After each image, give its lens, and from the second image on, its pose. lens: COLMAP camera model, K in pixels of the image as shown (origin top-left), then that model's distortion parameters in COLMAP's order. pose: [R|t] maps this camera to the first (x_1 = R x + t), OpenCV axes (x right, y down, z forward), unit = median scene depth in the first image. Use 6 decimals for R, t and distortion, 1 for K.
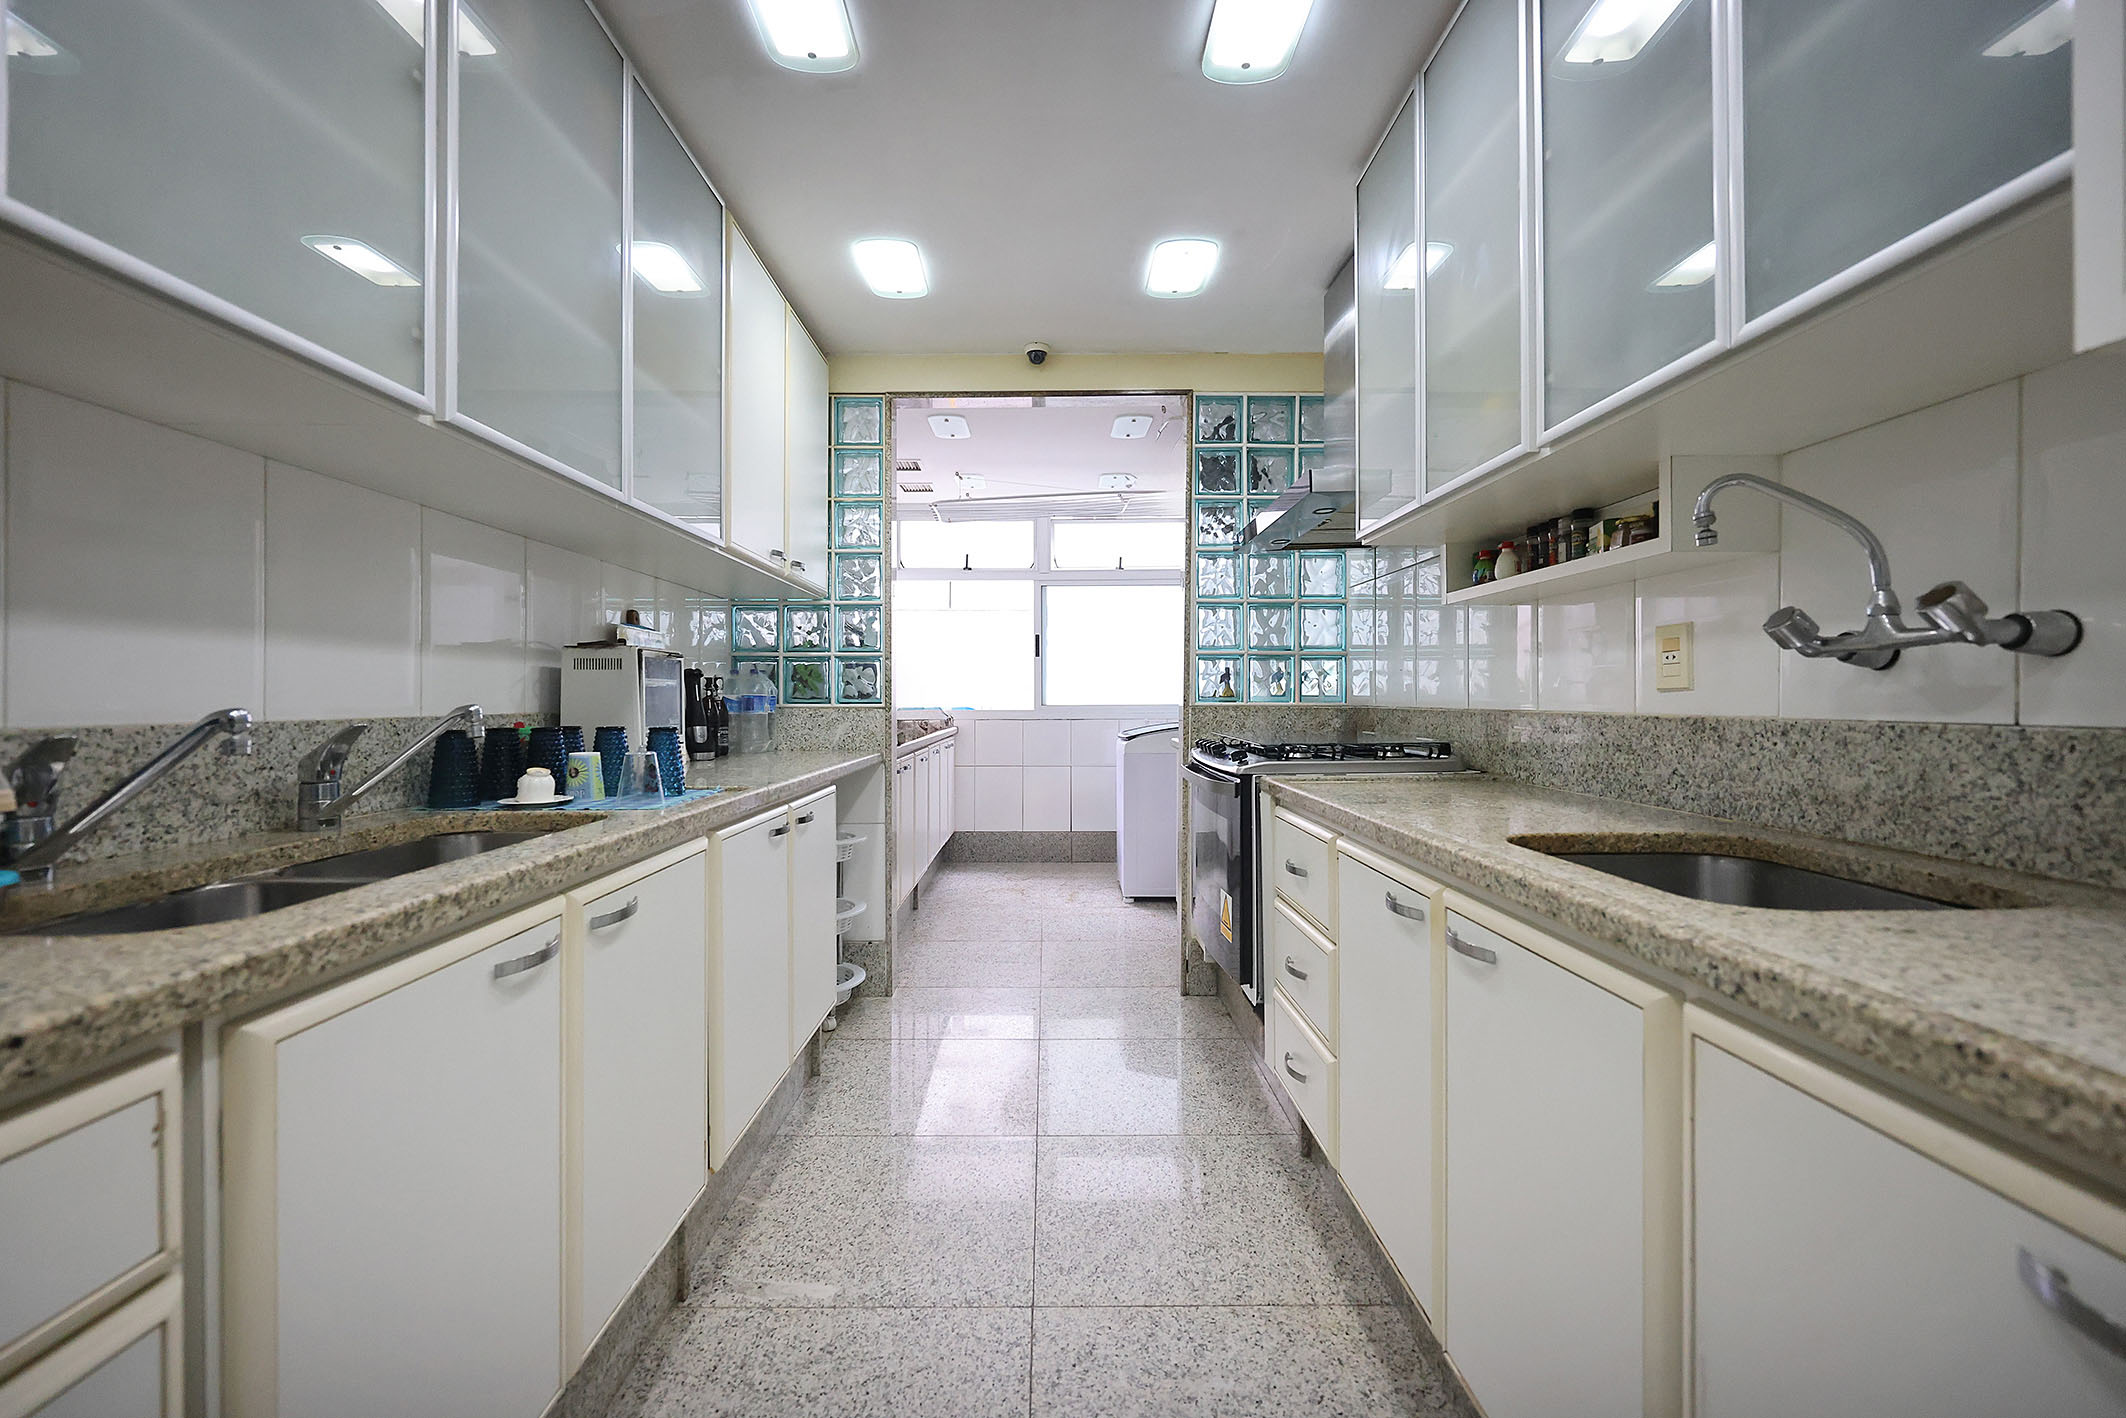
lens RADIAL K [[896.2, 0, 1052.1], [0, 896.2, 702.3], [0, 0, 1]] dist [-0.001597, -0.000066]
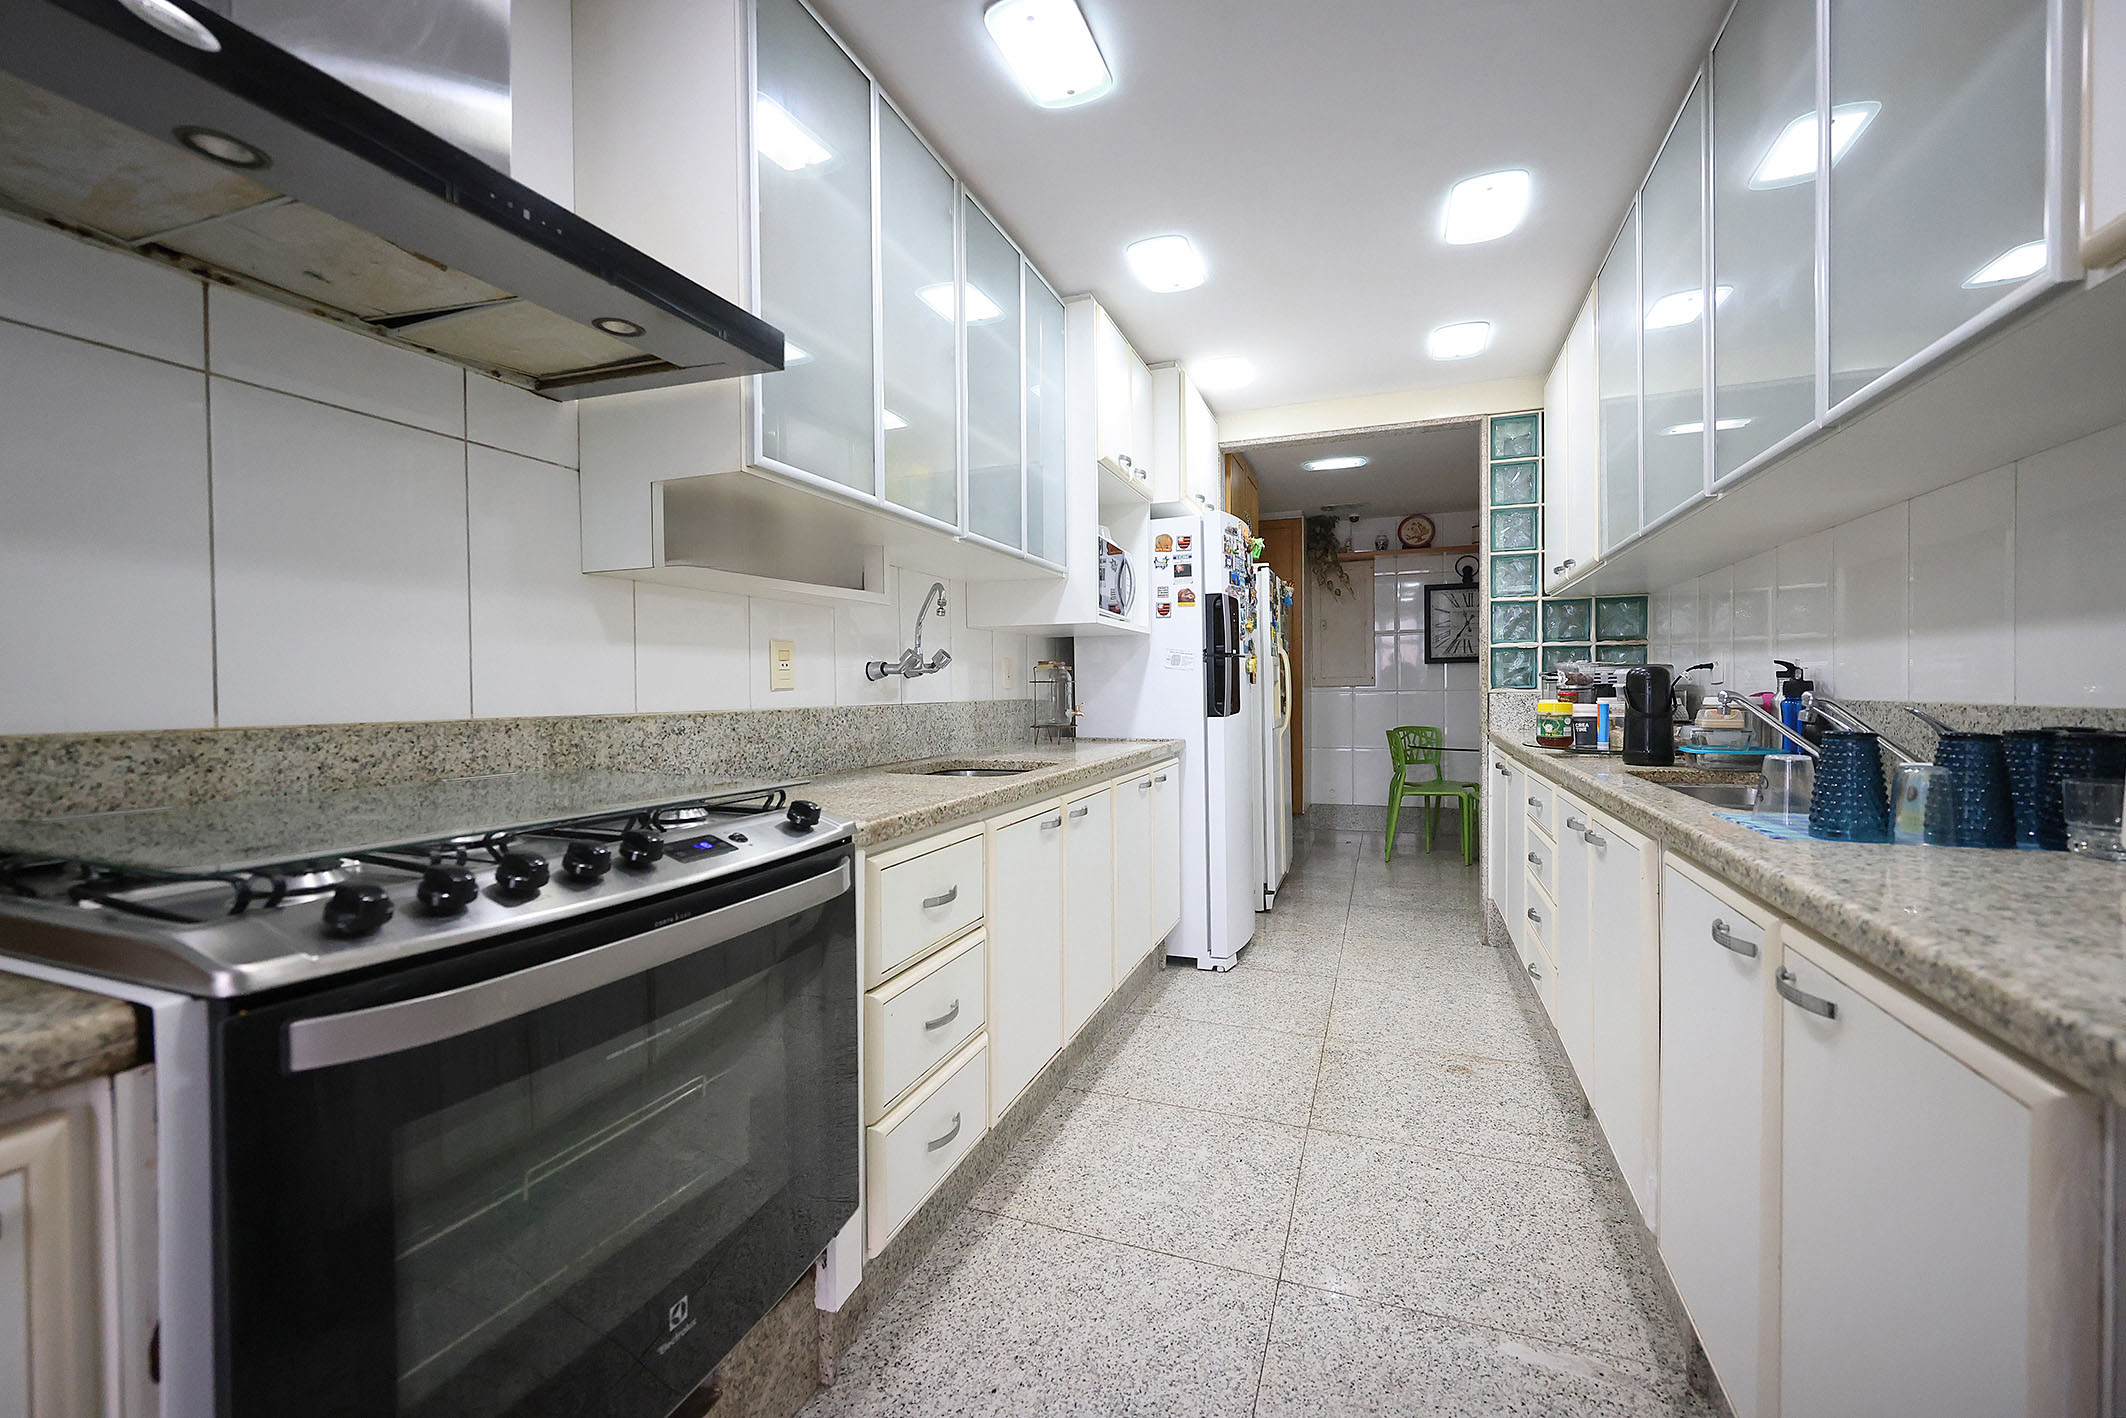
lens RADIAL K [[896.2, 0, 1052.1], [0, 896.2, 702.3], [0, 0, 1]] dist [-0.001597, -0.000066]
pose [[-0.933363, 0.005511, 0.358891, -0.168930], [0.013134, 0.999737, 0.018807, -0.016057], [-0.358693, 0.022268, -0.933190, 2.274637]]
